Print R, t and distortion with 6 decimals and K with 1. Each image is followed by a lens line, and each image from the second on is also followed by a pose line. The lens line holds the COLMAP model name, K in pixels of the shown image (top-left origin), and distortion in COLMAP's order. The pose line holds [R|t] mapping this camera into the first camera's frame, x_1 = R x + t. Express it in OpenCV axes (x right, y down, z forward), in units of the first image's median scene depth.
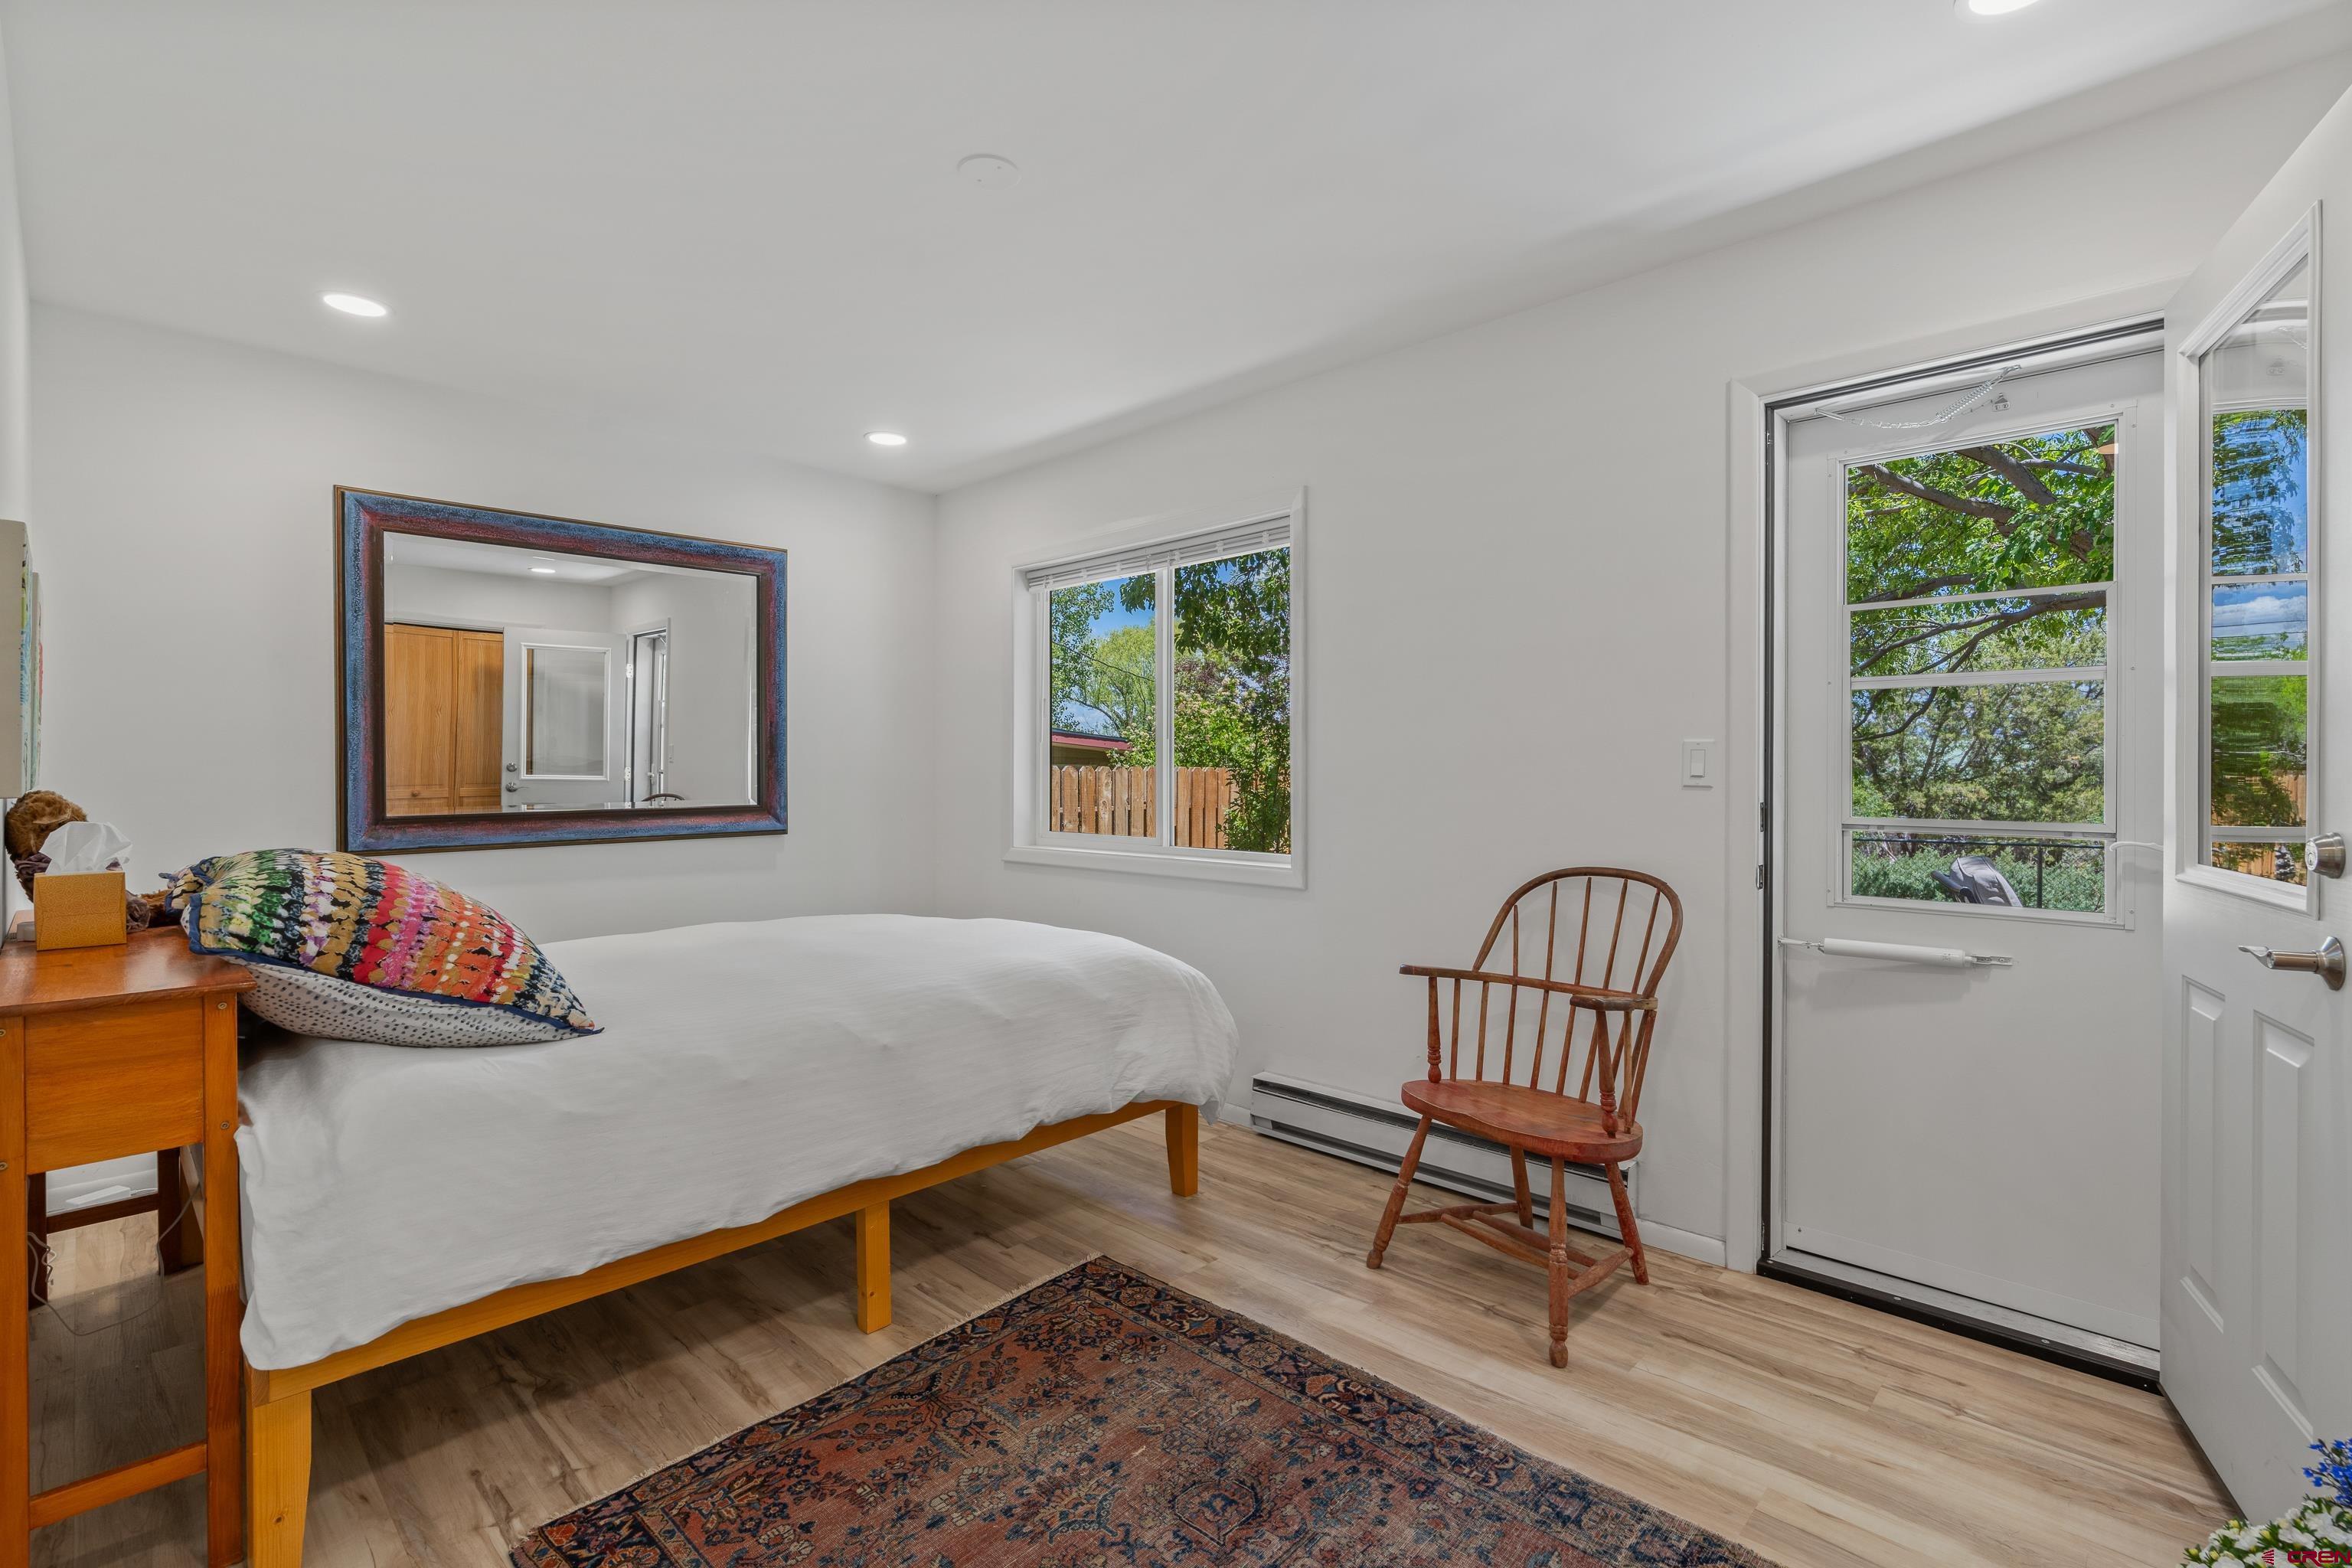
lens RADIAL K [[1083.8, 0, 1182.0], [0, 1083.8, 775.3], [0, 0, 1]] dist [-0.006633, 0.000694]
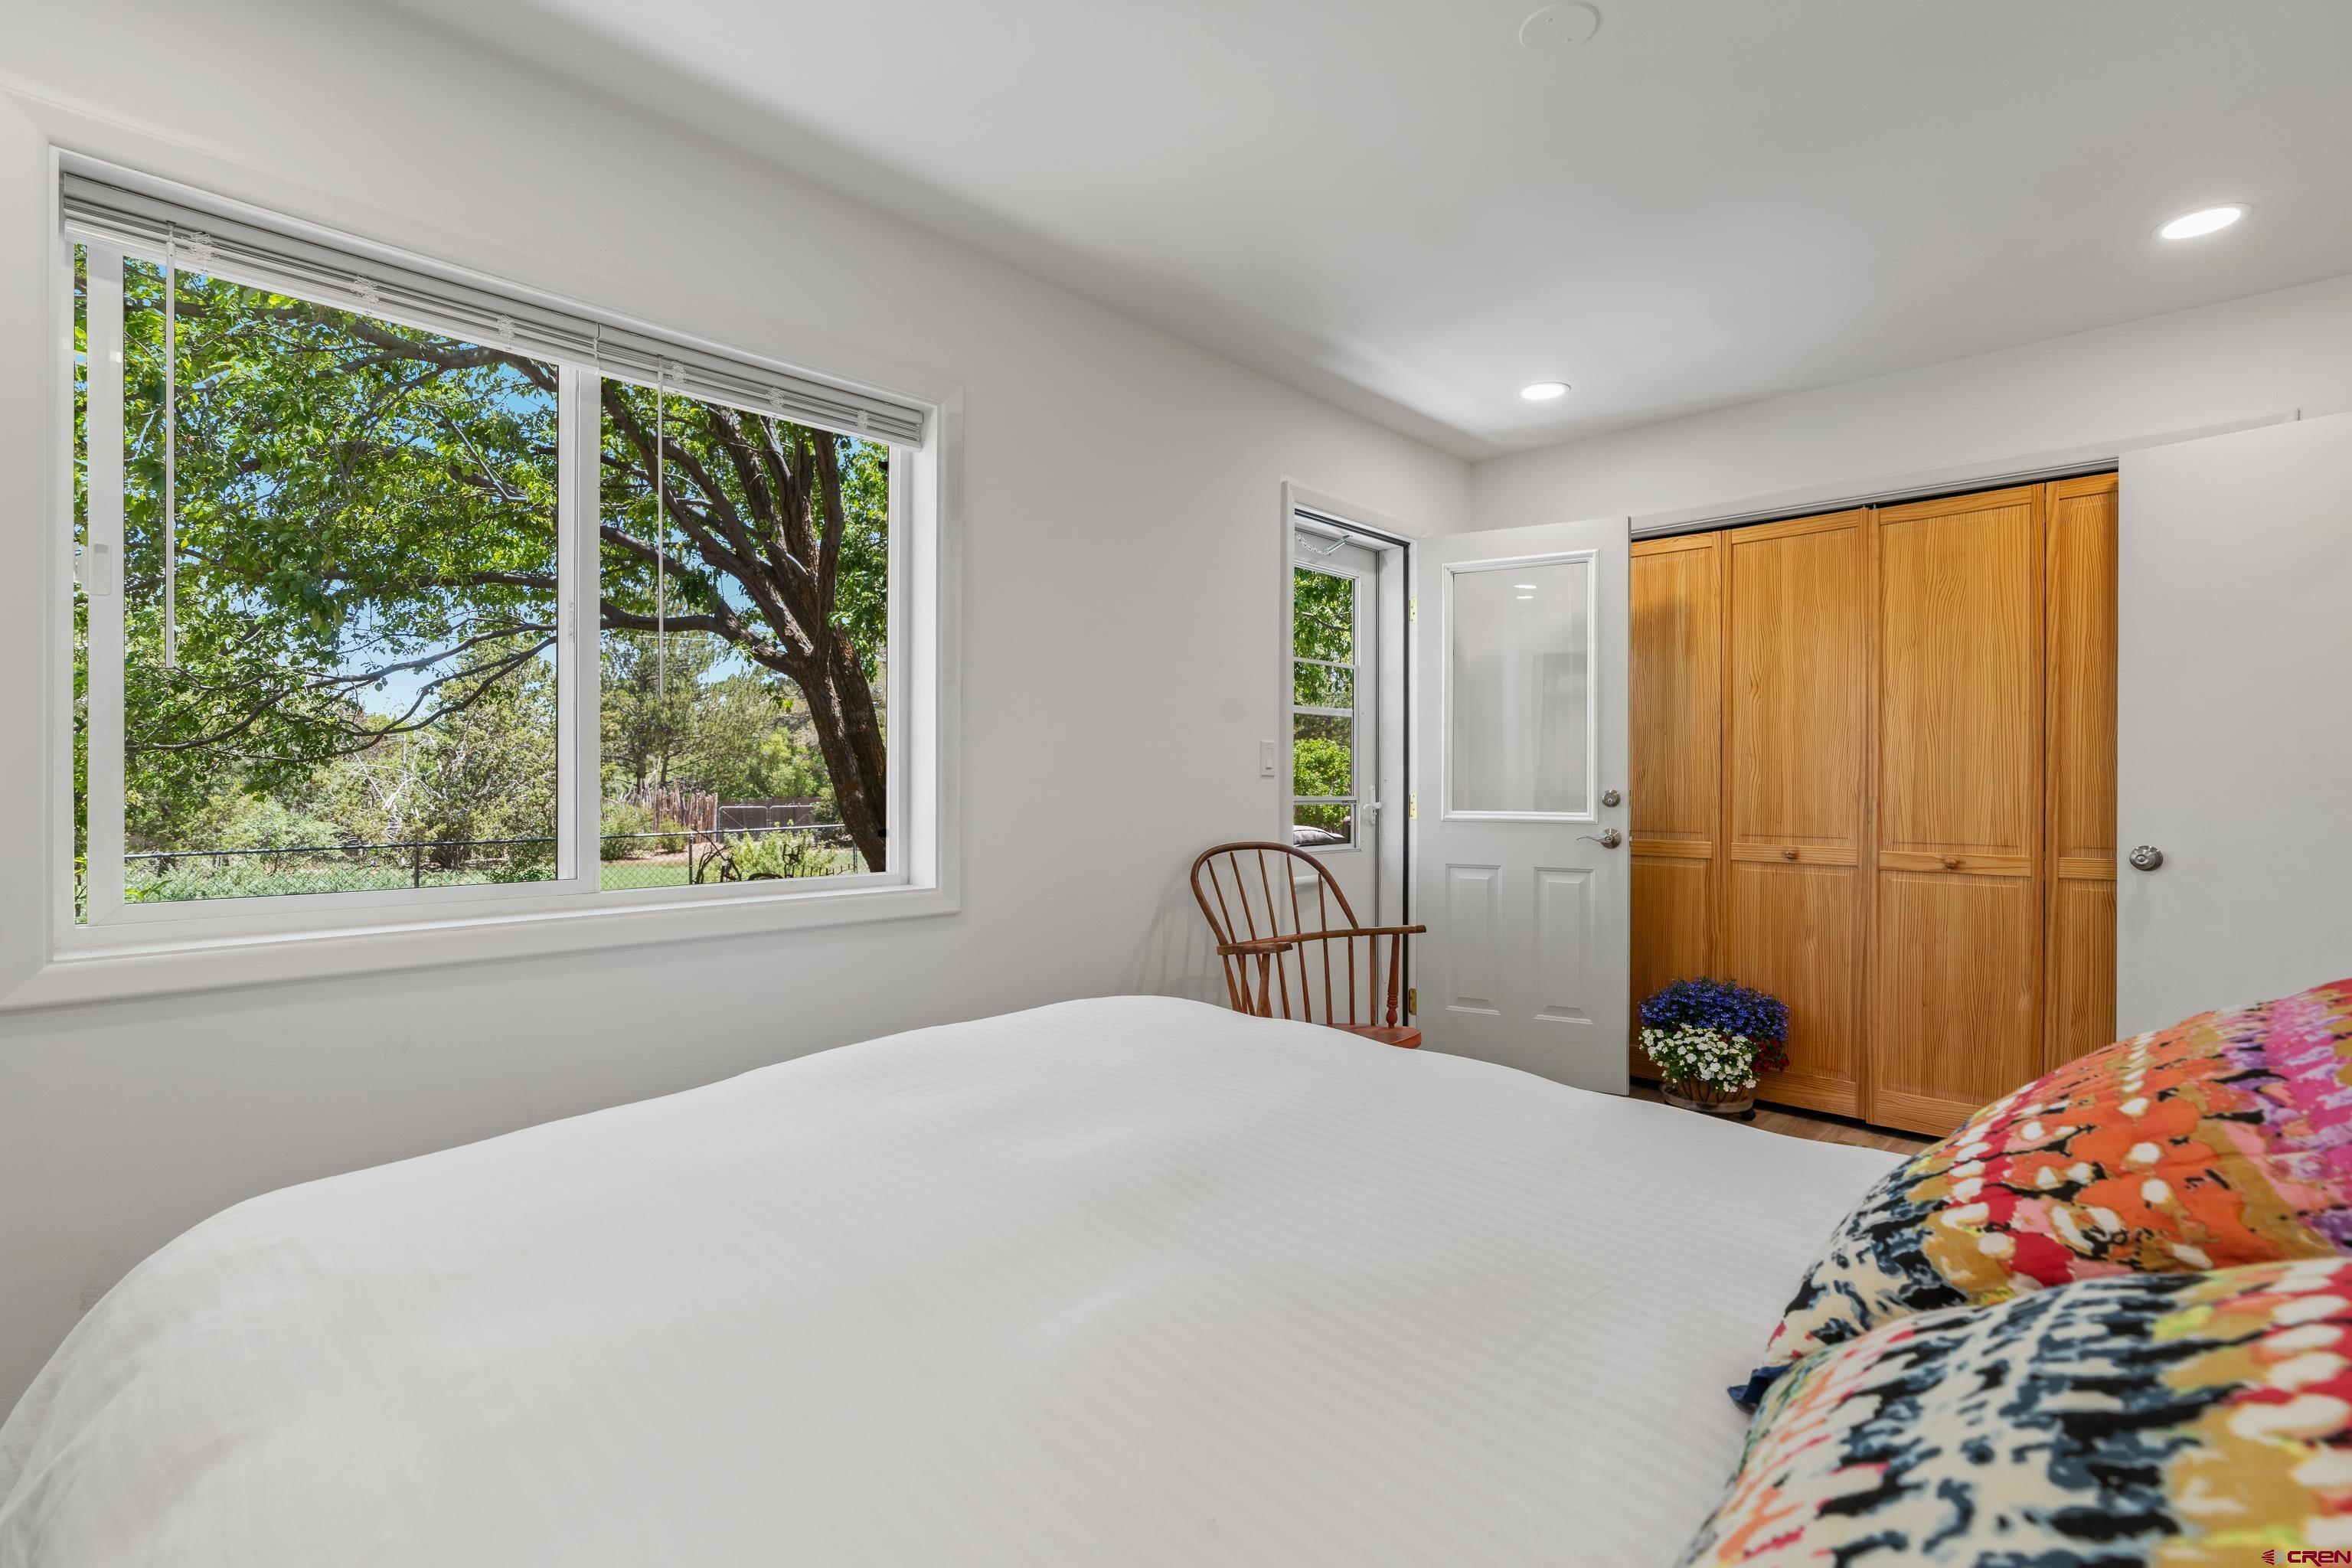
lens RADIAL K [[1083.8, 0, 1182.0], [0, 1083.8, 775.3], [0, 0, 1]] dist [-0.006633, 0.000694]
pose [[-0.005696, 0.005428, 0.999969, -0.867579], [0.000568, 0.999985, -0.005425, 0.017502], [-0.999984, 0.000537, -0.005699, 1.125372]]
